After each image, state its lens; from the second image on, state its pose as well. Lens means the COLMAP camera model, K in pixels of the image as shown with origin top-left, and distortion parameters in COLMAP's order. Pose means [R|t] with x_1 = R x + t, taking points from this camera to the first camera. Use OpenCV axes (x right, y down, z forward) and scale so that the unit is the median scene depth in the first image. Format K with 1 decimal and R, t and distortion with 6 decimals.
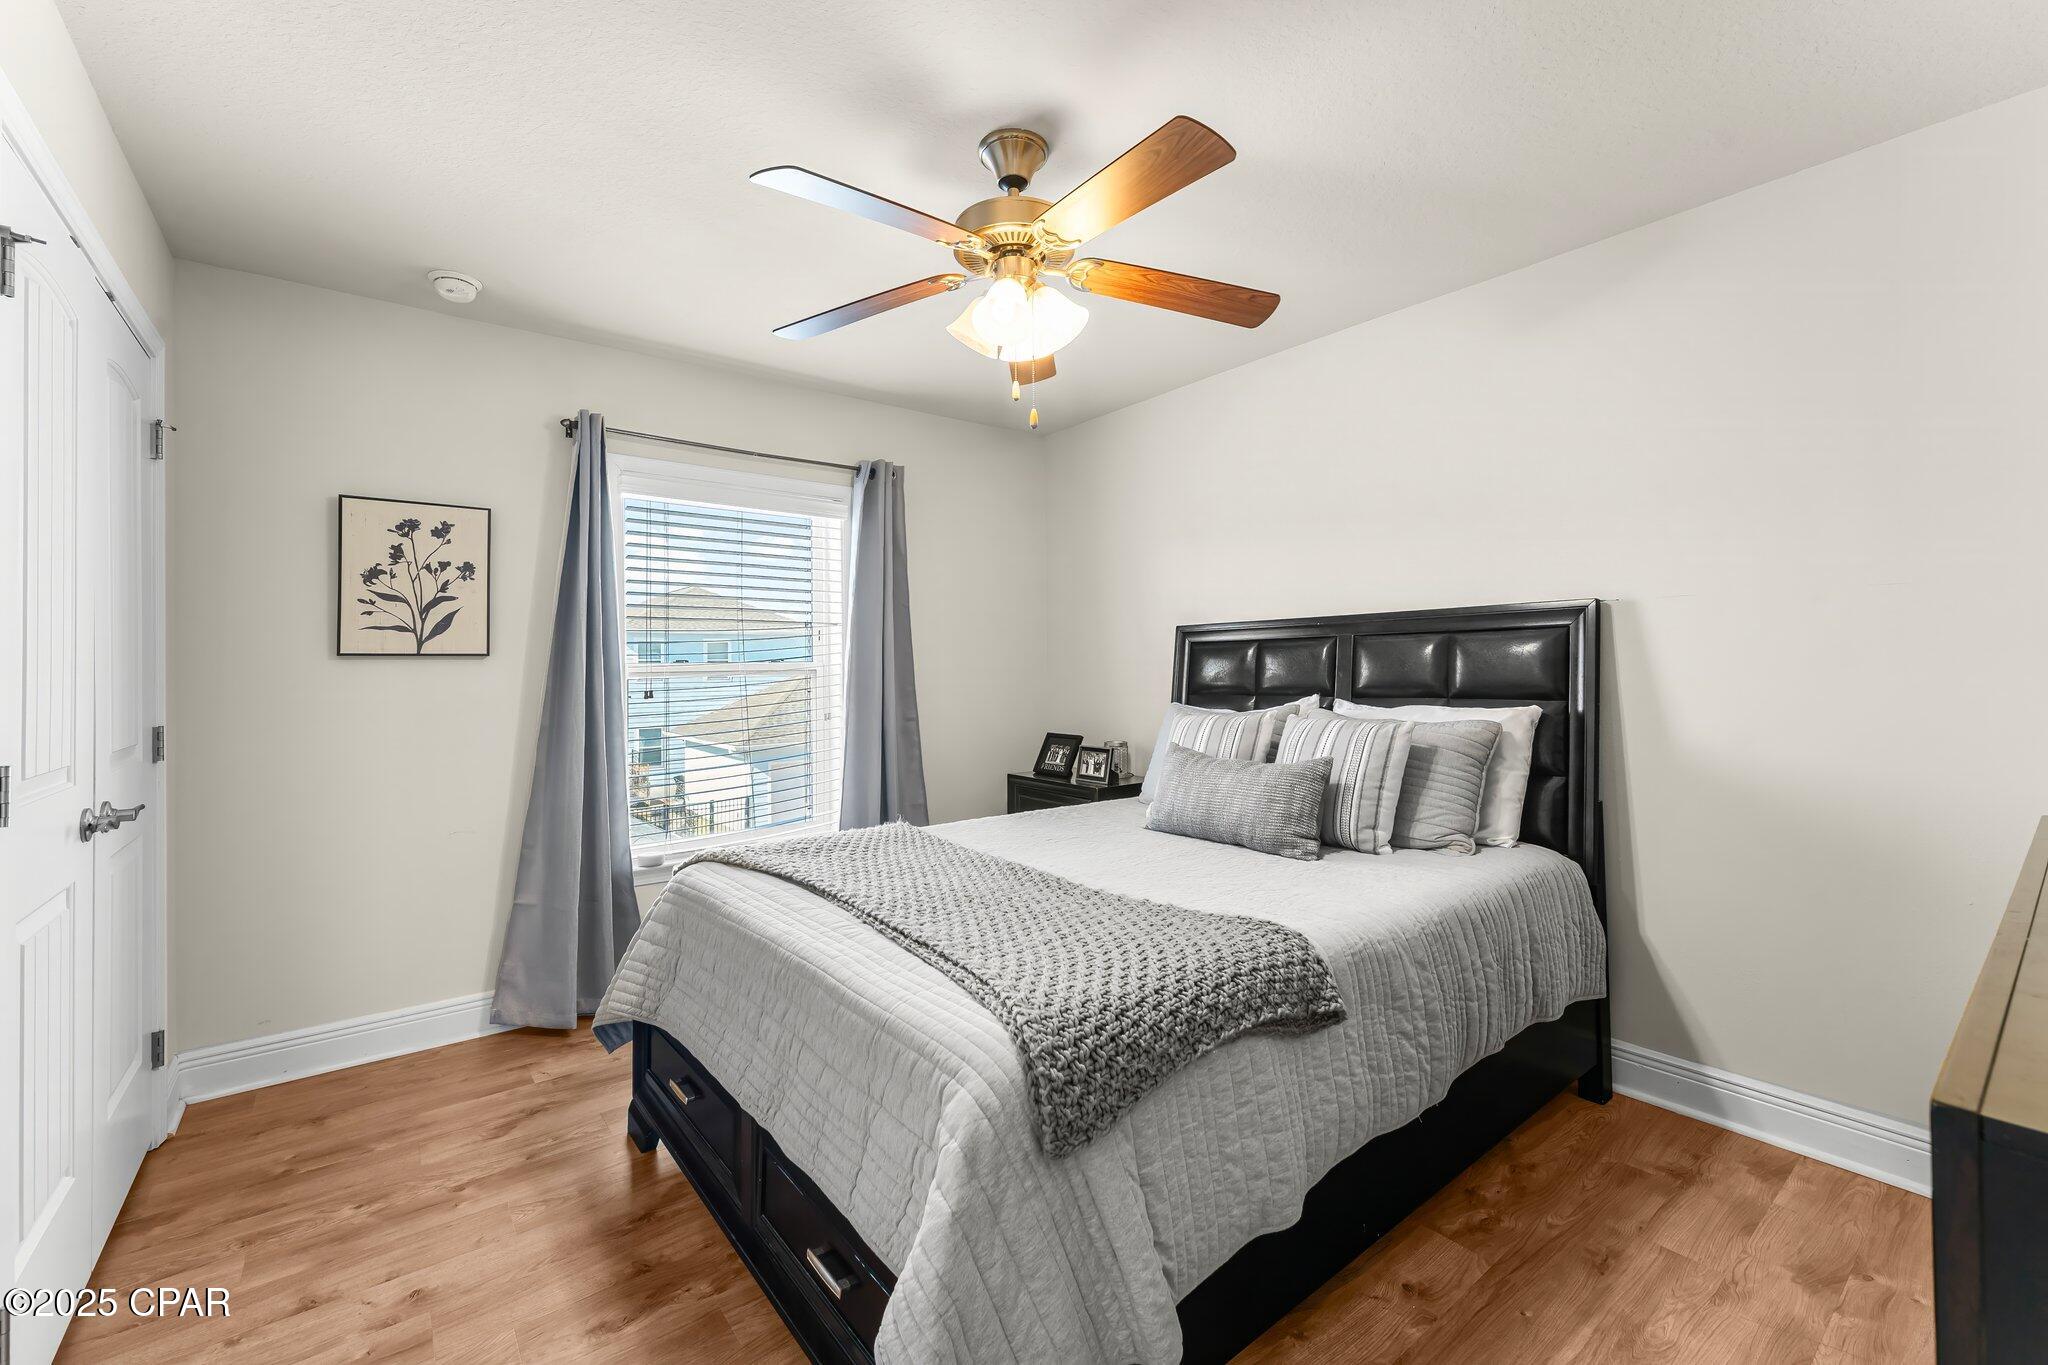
lens RADIAL K [[840.1, 0, 1024.0], [0, 840.1, 682.5], [0, 0, 1]] dist [-0.000042, 0.000082]
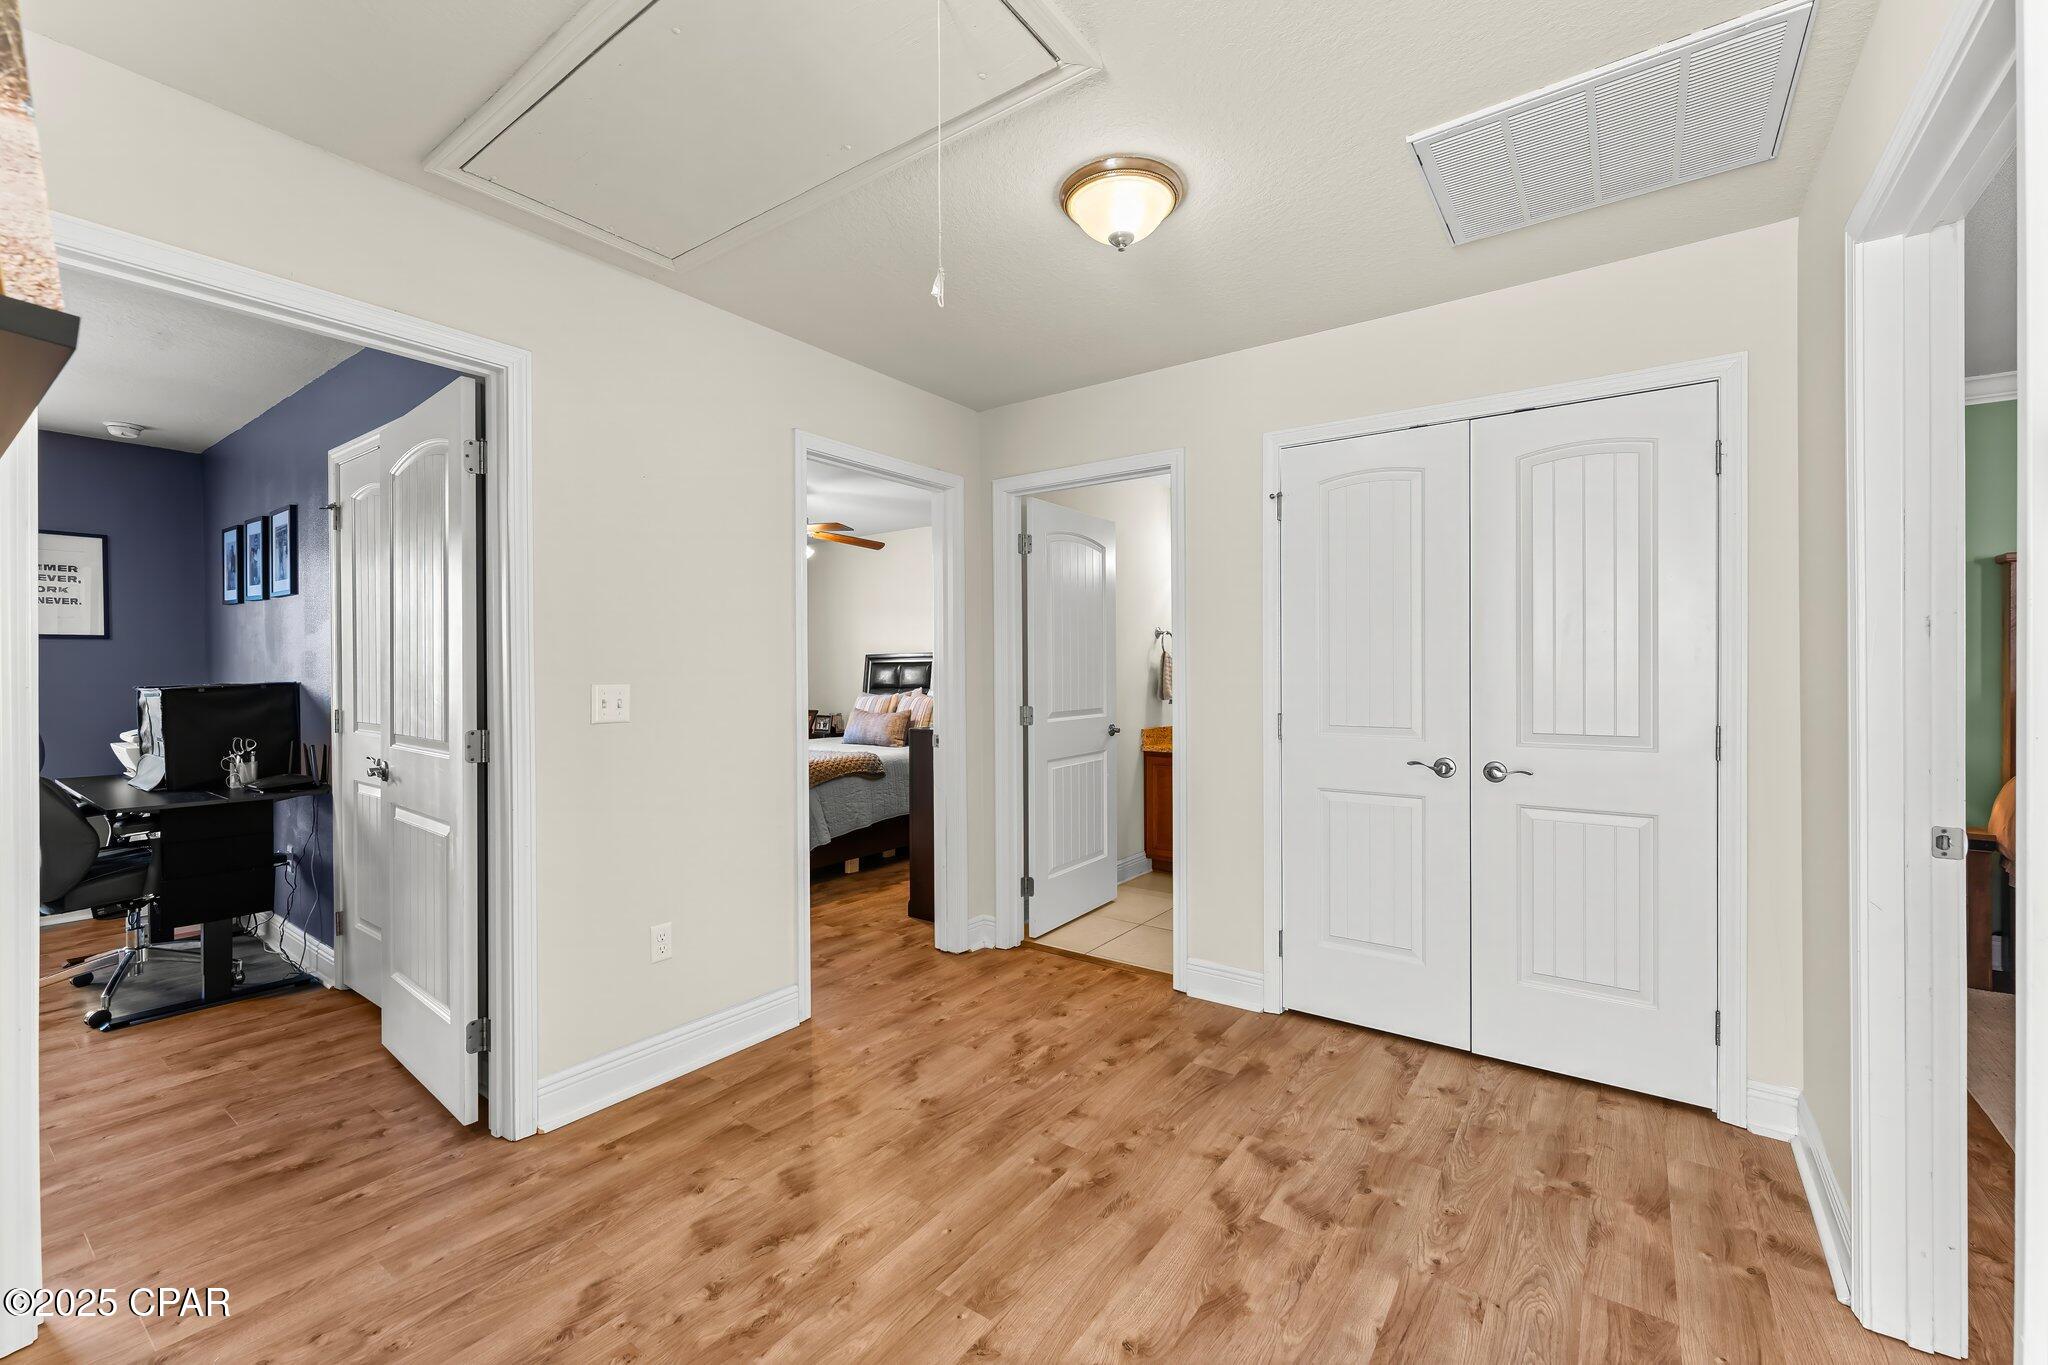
lens RADIAL K [[840.1, 0, 1024.0], [0, 840.1, 682.5], [0, 0, 1]] dist [-0.000042, 0.000082]
pose [[0.960446, -0.012311, 0.278196, -0.014323], [0.013766, 0.999900, -0.003280, 0.013150], [-0.278127, 0.006980, 0.960519, -1.138664]]
